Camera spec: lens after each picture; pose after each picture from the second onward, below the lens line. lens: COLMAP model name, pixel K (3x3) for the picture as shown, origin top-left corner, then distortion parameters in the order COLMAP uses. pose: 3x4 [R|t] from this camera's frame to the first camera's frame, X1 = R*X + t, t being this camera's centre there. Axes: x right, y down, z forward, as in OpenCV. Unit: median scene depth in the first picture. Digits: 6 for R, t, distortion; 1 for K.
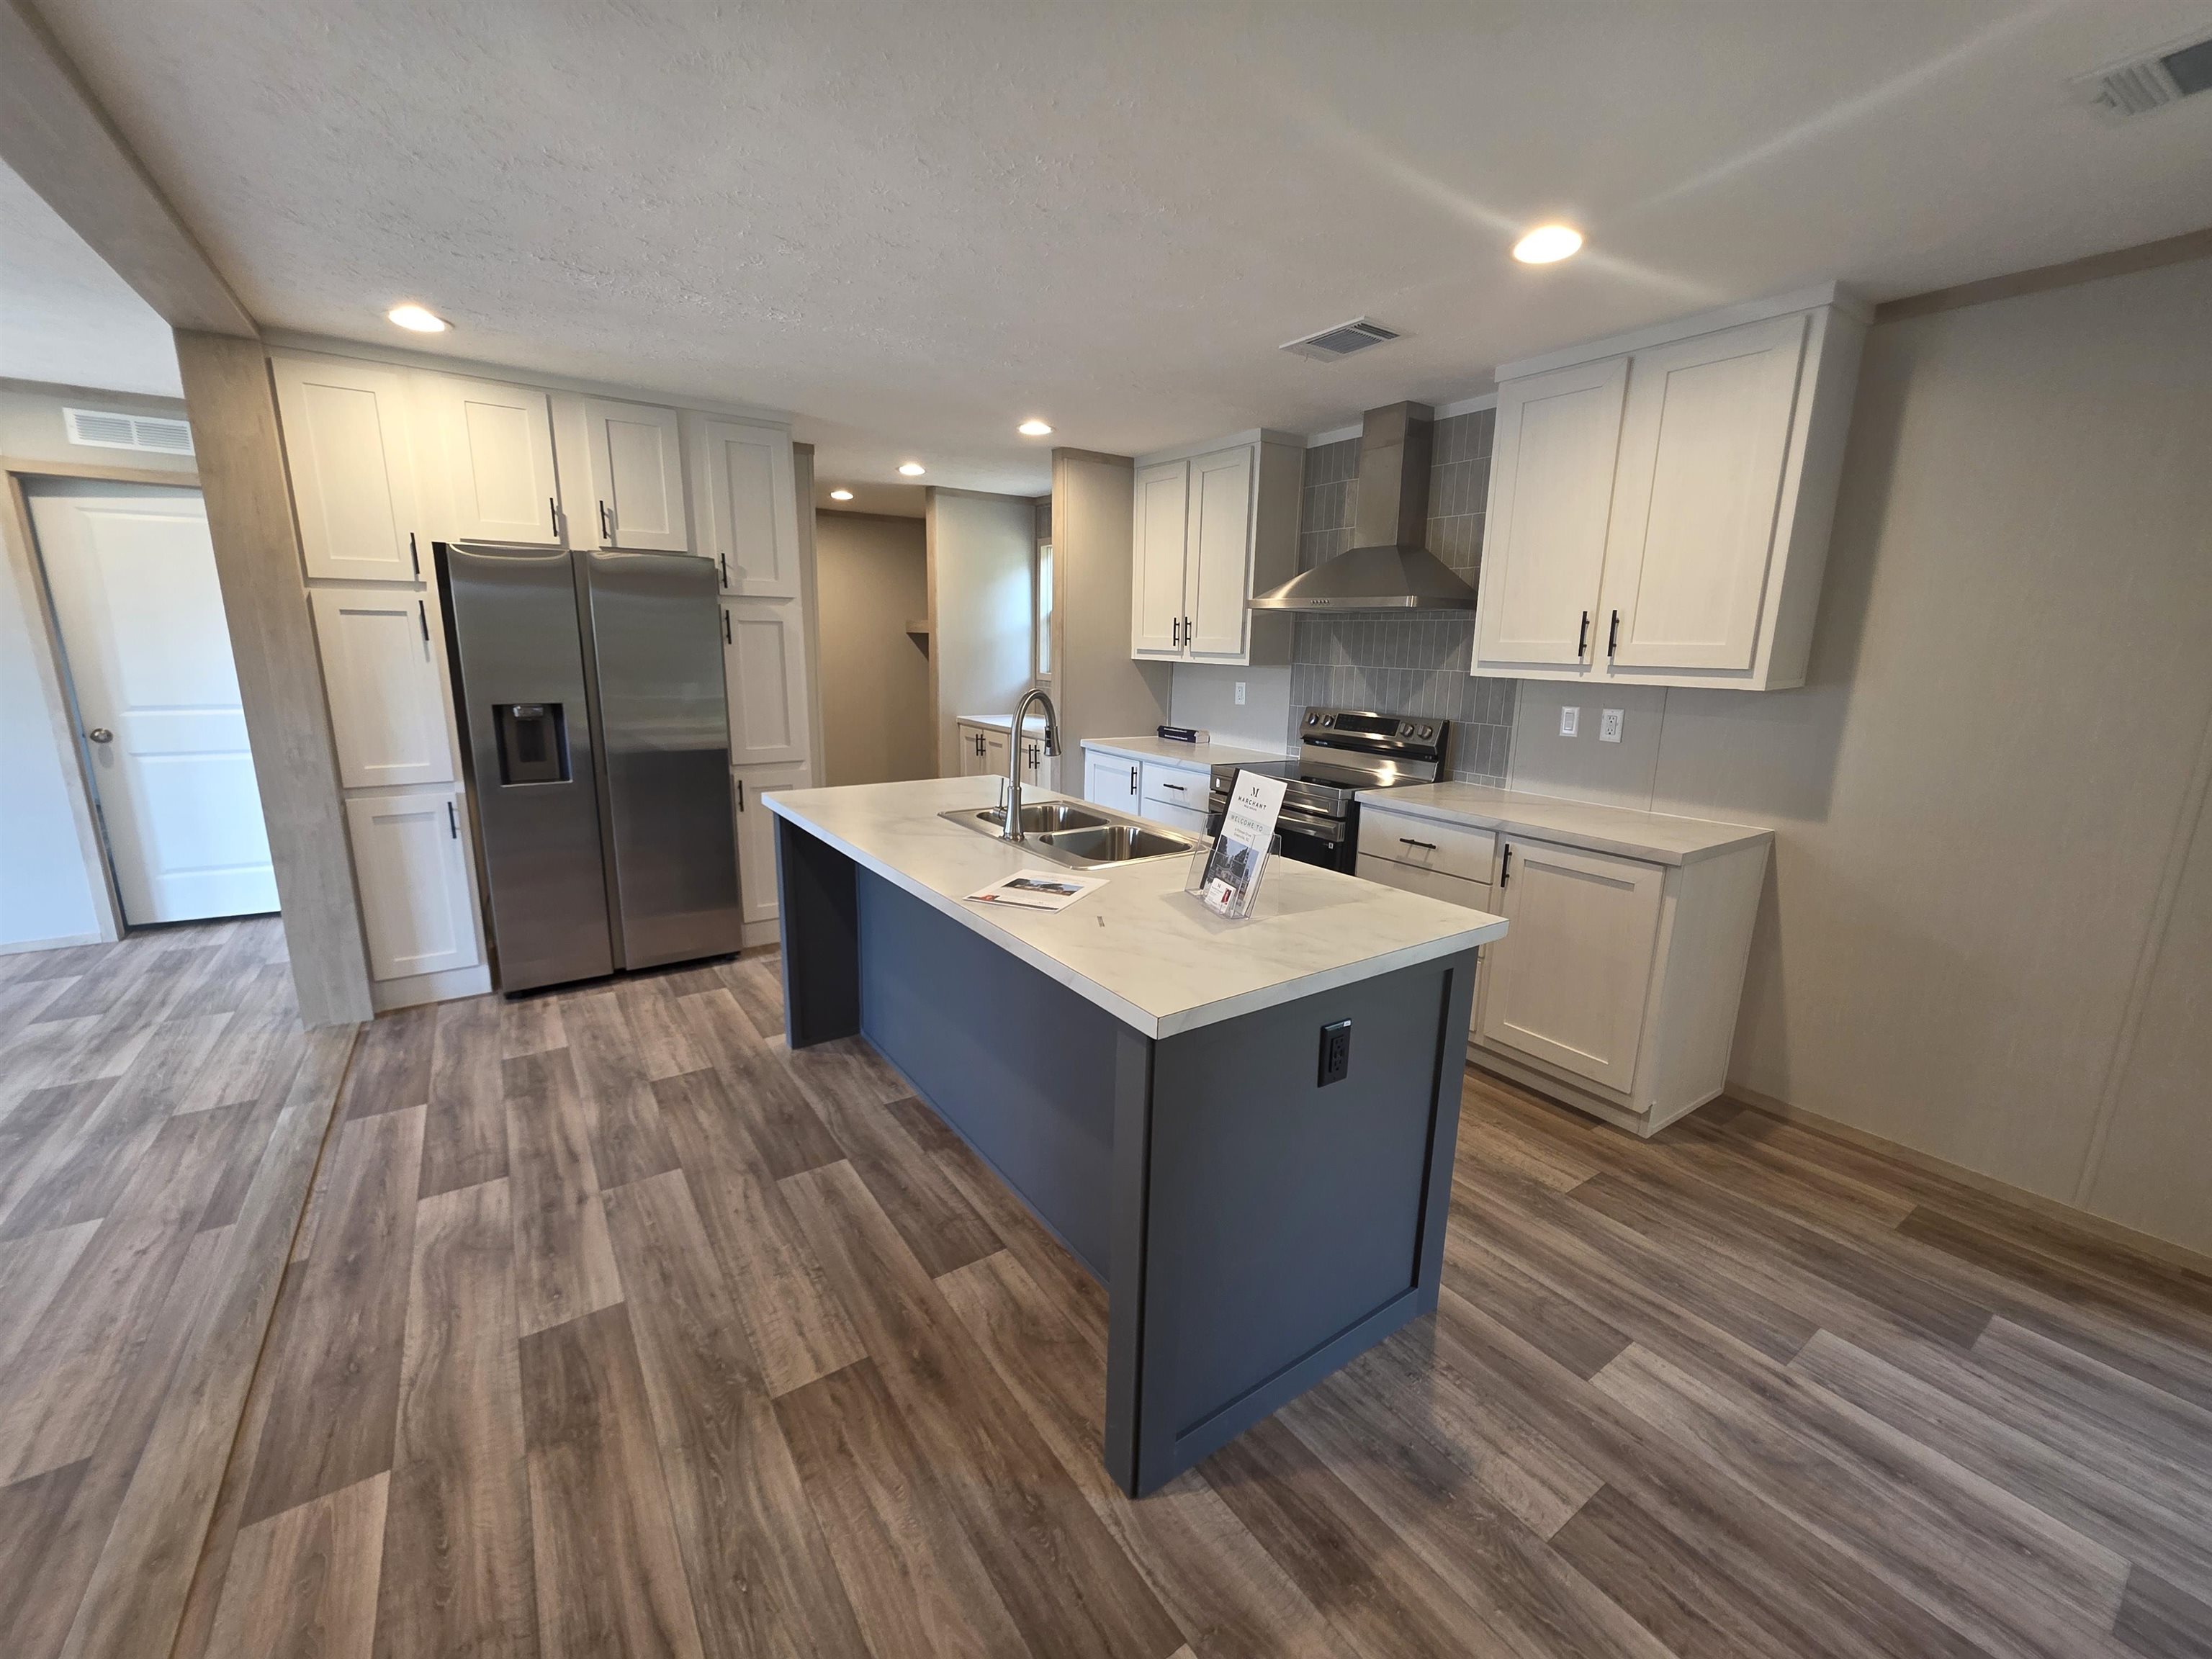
lens RADIAL K [[889.4, 0, 1101.0], [0, 889.4, 818.1], [0, 0, 1]] dist [0.003819, -0.000591]
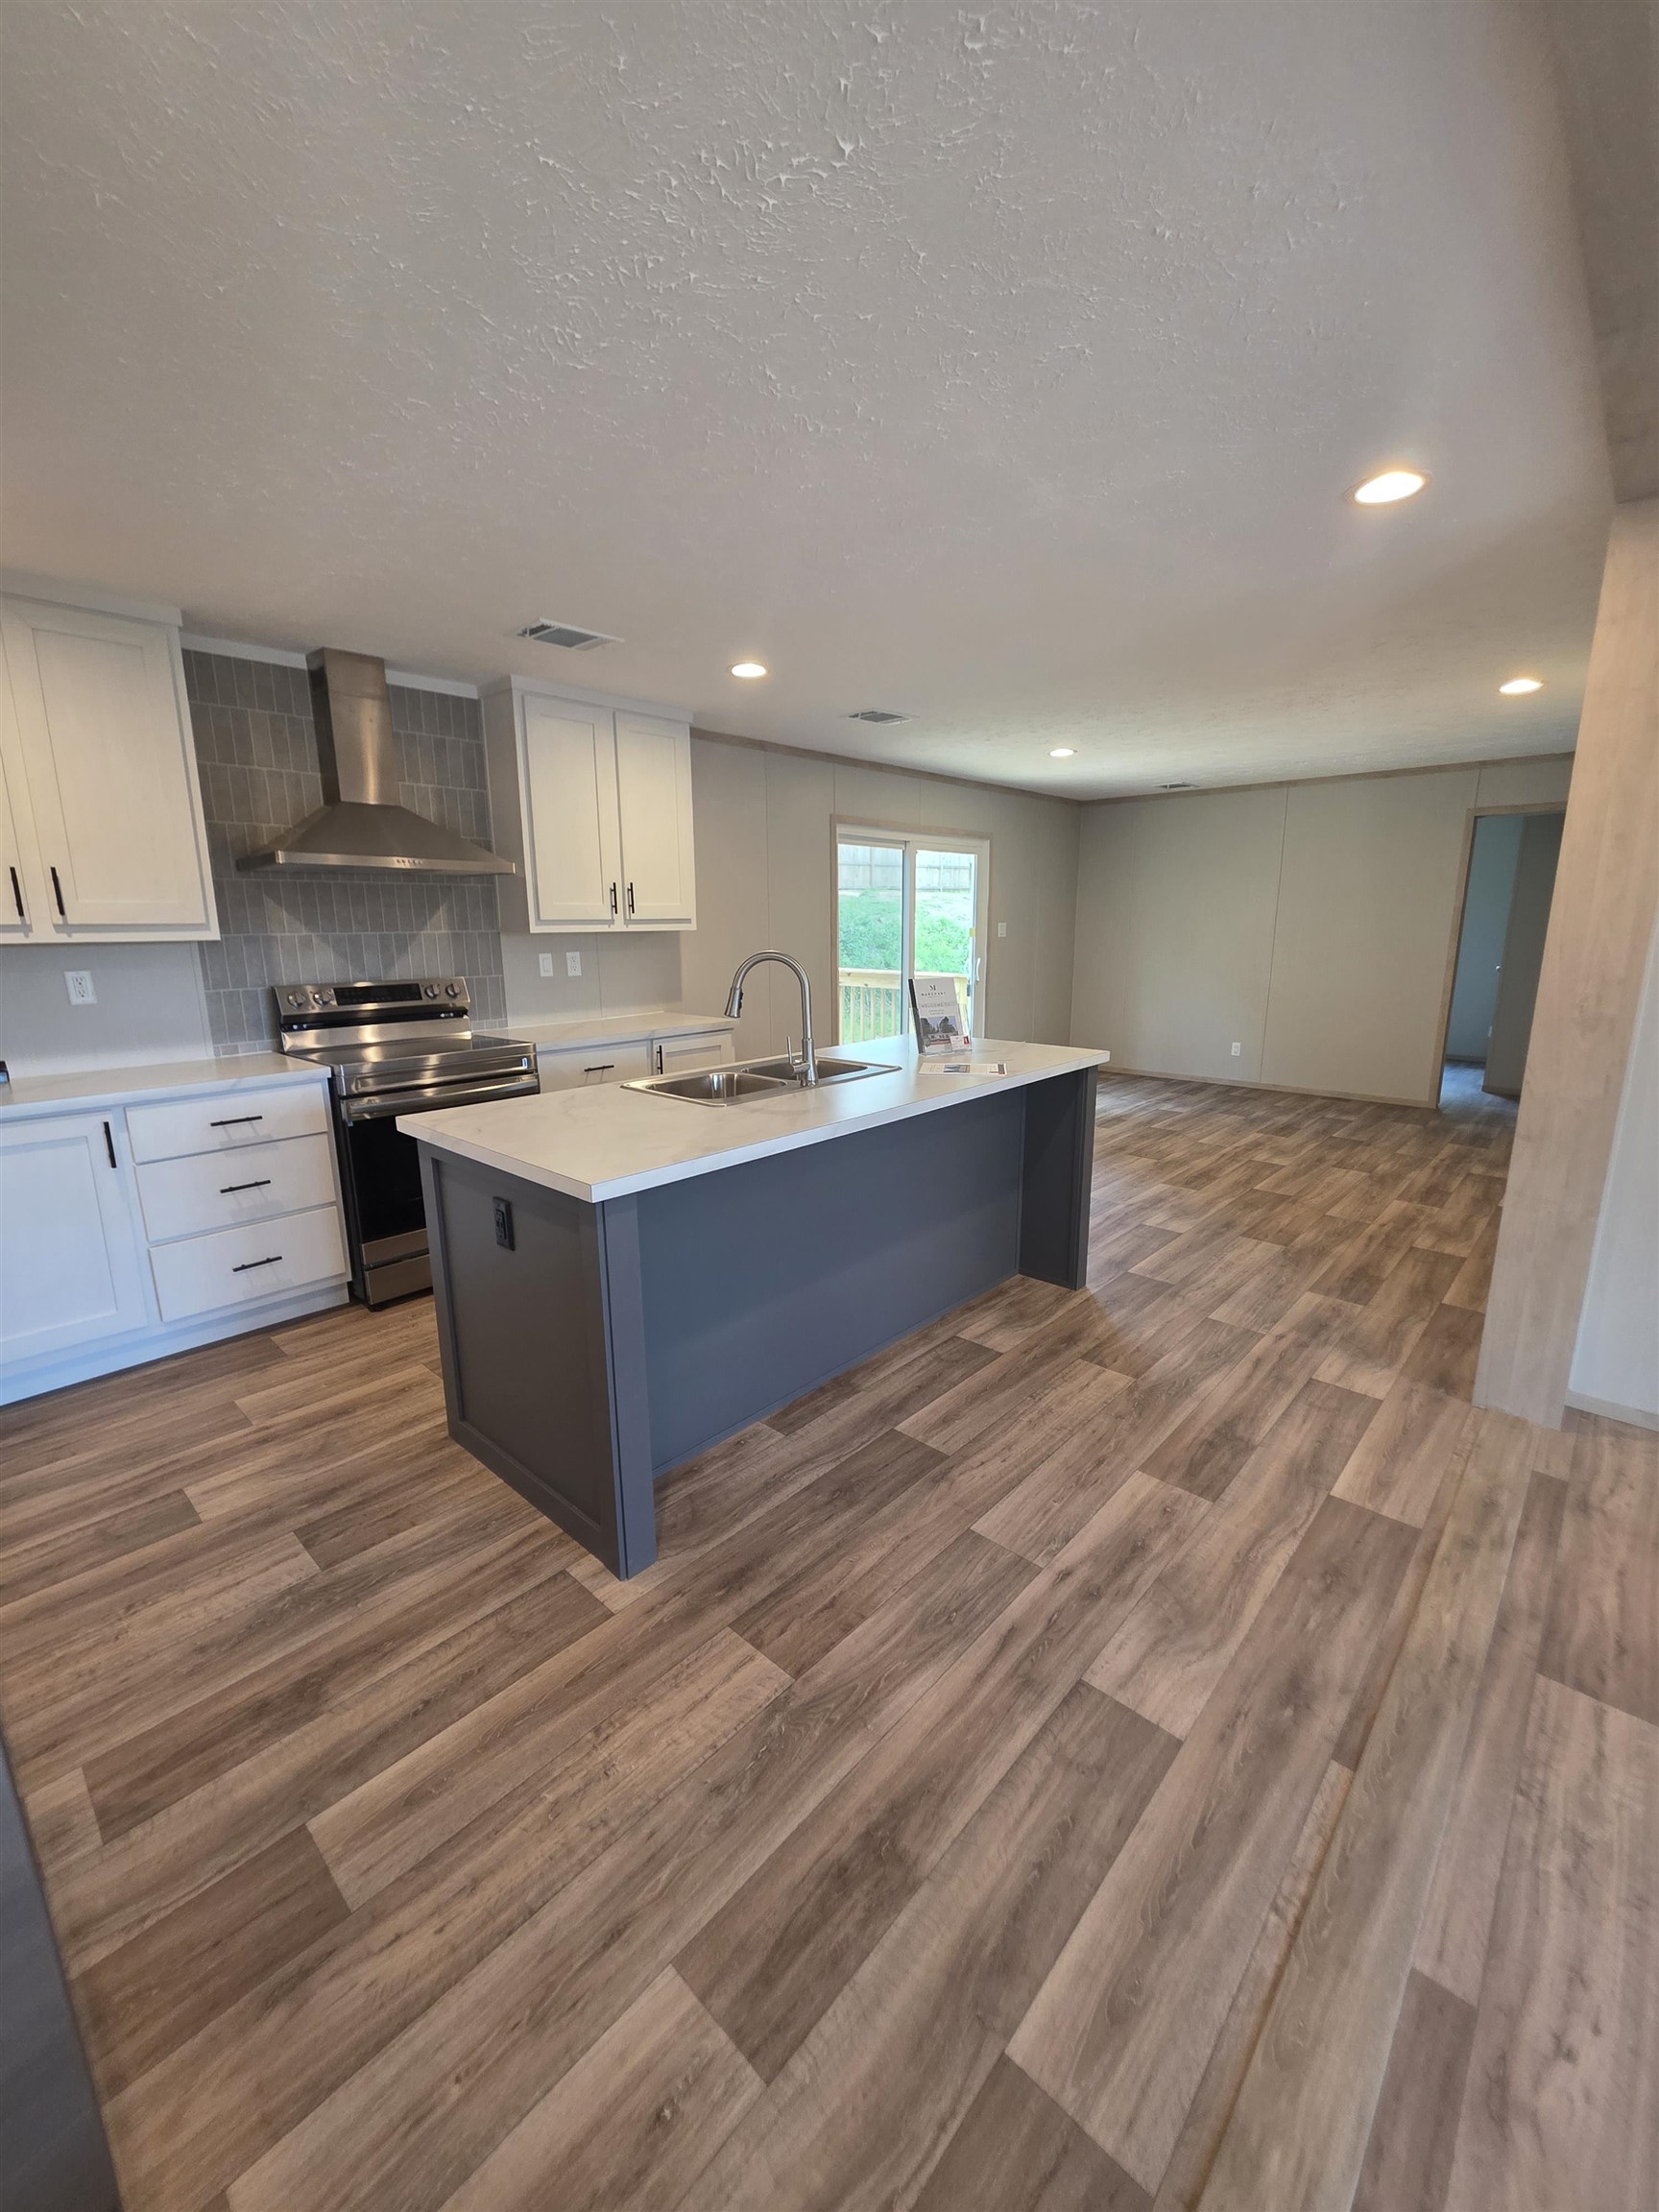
lens RADIAL K [[889.4, 0, 824.2], [0, 889.4, 1105.4], [0, 0, 1]] dist [0.003819, -0.000591]
pose [[-0.212574, -0.233480, 0.948841, -0.939150], [0.185606, 0.943708, 0.273800, -0.213191], [-0.959355, 0.234313, -0.157272, 0.939012]]
